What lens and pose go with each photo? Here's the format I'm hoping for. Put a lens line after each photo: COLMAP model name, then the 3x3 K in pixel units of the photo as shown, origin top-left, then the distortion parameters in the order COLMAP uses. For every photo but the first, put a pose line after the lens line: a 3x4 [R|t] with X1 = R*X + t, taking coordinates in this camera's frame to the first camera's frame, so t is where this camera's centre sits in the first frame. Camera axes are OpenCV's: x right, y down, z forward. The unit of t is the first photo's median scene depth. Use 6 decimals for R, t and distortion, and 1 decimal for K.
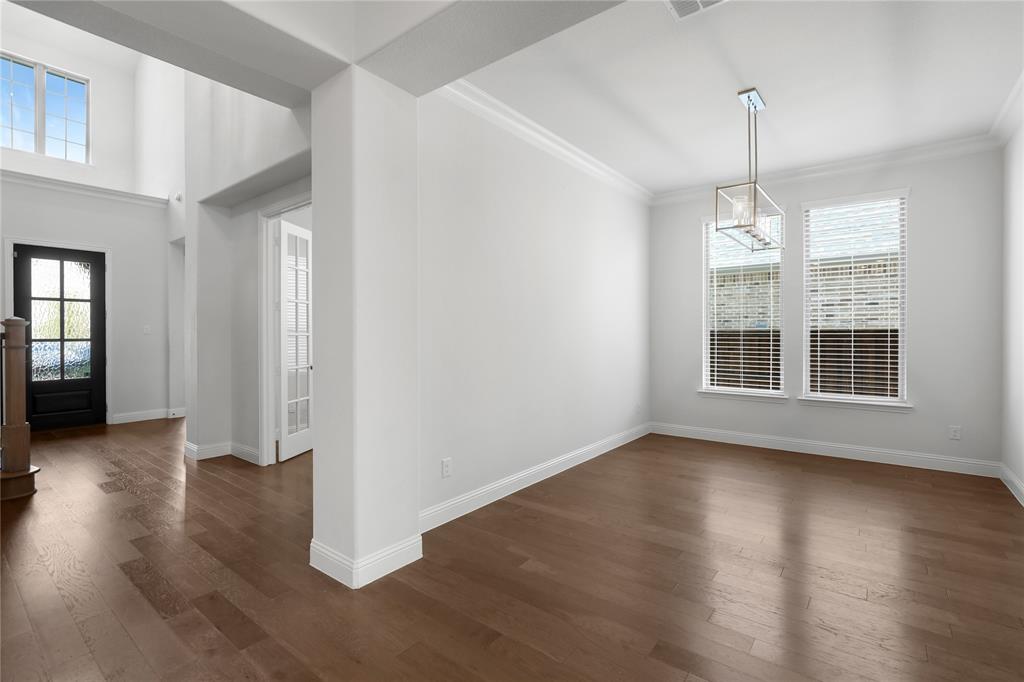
lens RADIAL K [[461.4, 0, 508.7], [0, 461.4, 333.2], [0, 0, 1]] dist [-0.003559, 0.000557]
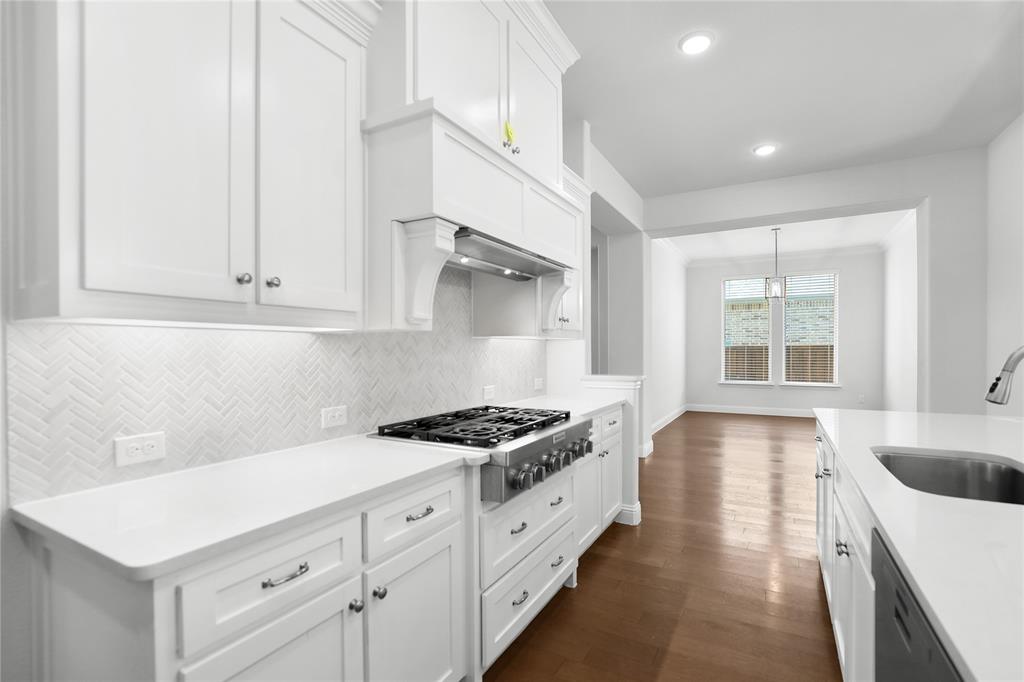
lens RADIAL K [[470.9, 0, 513.8], [0, 470.9, 348.4], [0, 0, 1]] dist [-0.001488, -0.000023]
pose [[0.986527, -0.007855, 0.163408, -0.557850], [0.009012, 0.999939, -0.006341, 0.005719], [-0.163348, 0.007728, 0.986538, -0.498958]]
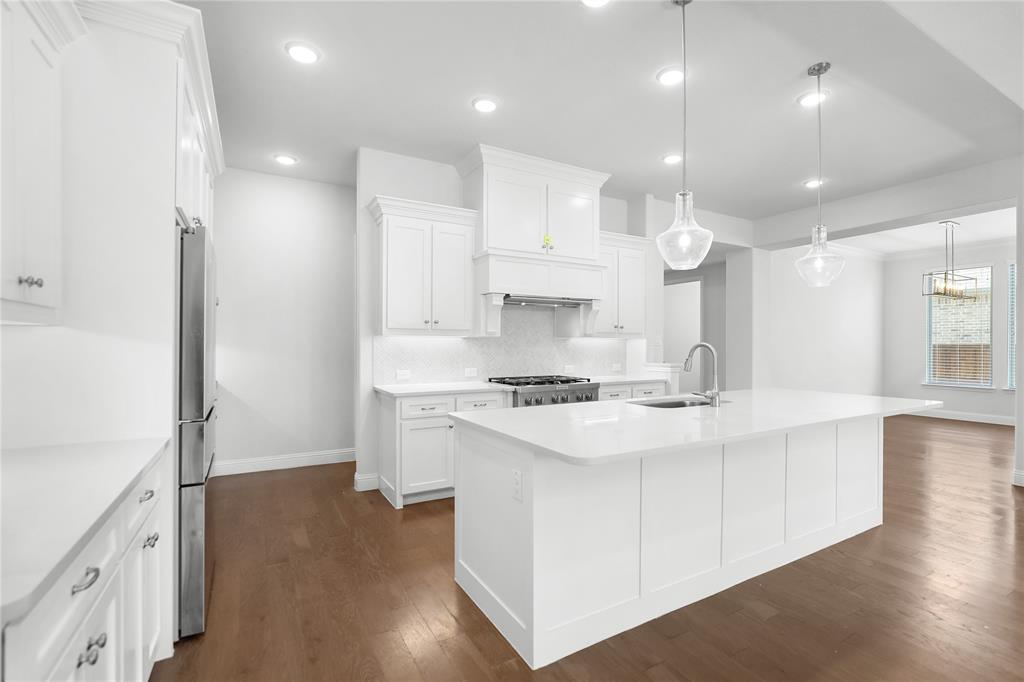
lens RADIAL K [[468.3, 0, 517.9], [0, 468.3, 344.0], [0, 0, 1]] dist [-0.003184, -0.000755]
pose [[0.930999, 0.000302, -0.365021, -0.254713], [-0.002785, 0.999976, -0.006276, 0.007535], [0.365010, 0.006860, 0.930978, -0.872297]]
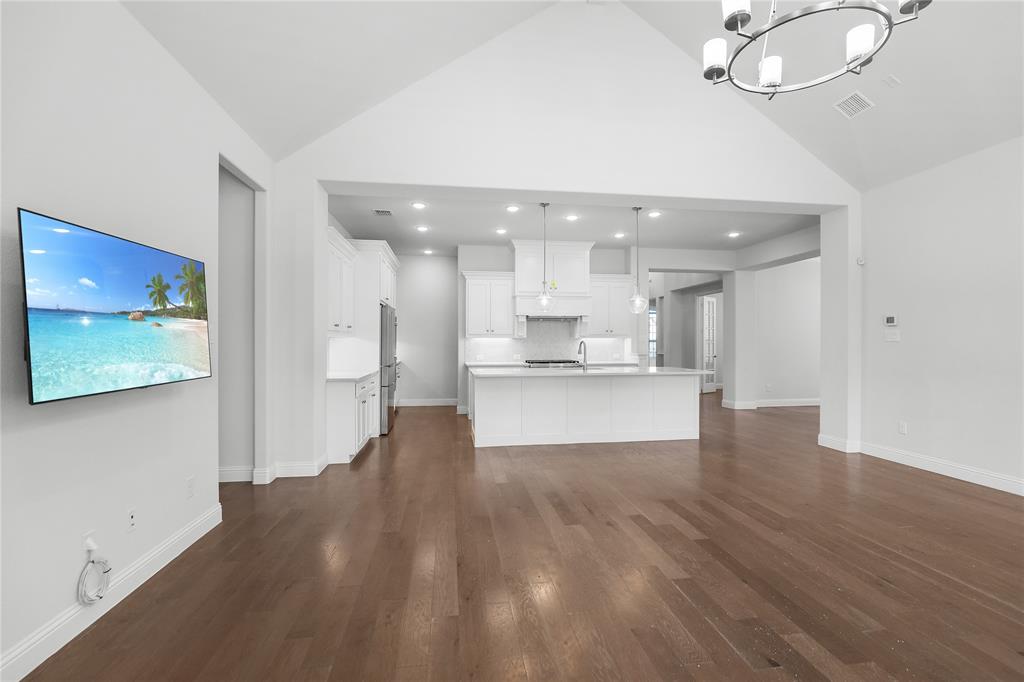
lens RADIAL K [[468.3, 0, 517.9], [0, 468.3, 344.0], [0, 0, 1]] dist [-0.003184, -0.000755]
pose [[0.730578, 0.003346, -0.682821, 0.404352], [-0.002184, 0.999994, 0.002563, 0.006673], [0.682825, -0.000381, 0.730582, -1.242739]]
